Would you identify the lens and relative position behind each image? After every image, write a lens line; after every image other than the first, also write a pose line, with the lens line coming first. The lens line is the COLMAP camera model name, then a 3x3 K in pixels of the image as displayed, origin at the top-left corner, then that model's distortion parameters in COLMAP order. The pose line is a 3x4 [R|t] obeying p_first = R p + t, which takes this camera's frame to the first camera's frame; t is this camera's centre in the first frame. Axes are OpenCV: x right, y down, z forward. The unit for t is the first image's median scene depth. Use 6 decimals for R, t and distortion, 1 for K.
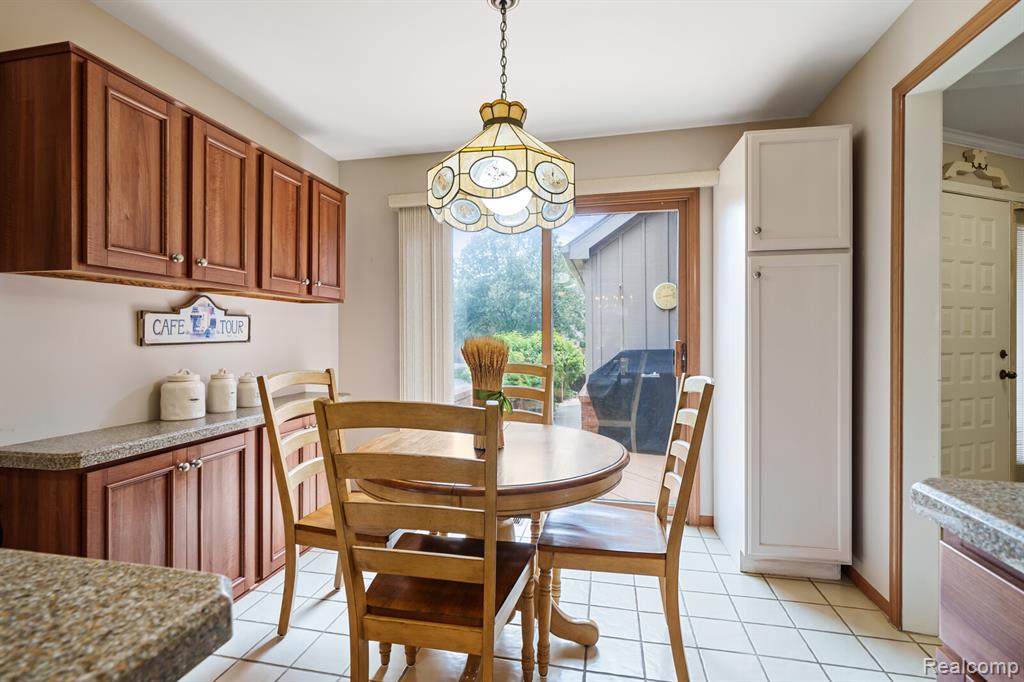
lens RADIAL K [[471.0, 0, 511.6], [0, 471.0, 338.7], [0, 0, 1]] dist [-0.004306, -0.001382]
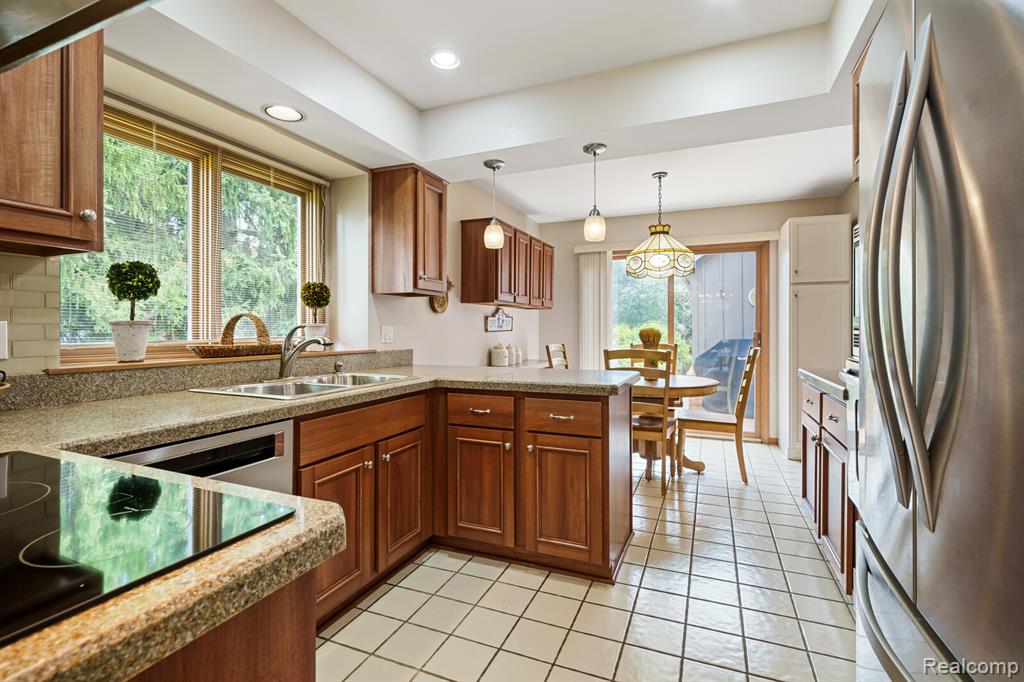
lens RADIAL K [[471.0, 0, 508.7], [0, 471.0, 327.9], [0, 0, 1]] dist [-0.004306, -0.001382]
pose [[0.979453, 0.003535, -0.201644, -0.207743], [-0.003976, 0.999991, -0.001782, -0.000898], [0.201636, 0.002548, 0.979457, -1.022904]]
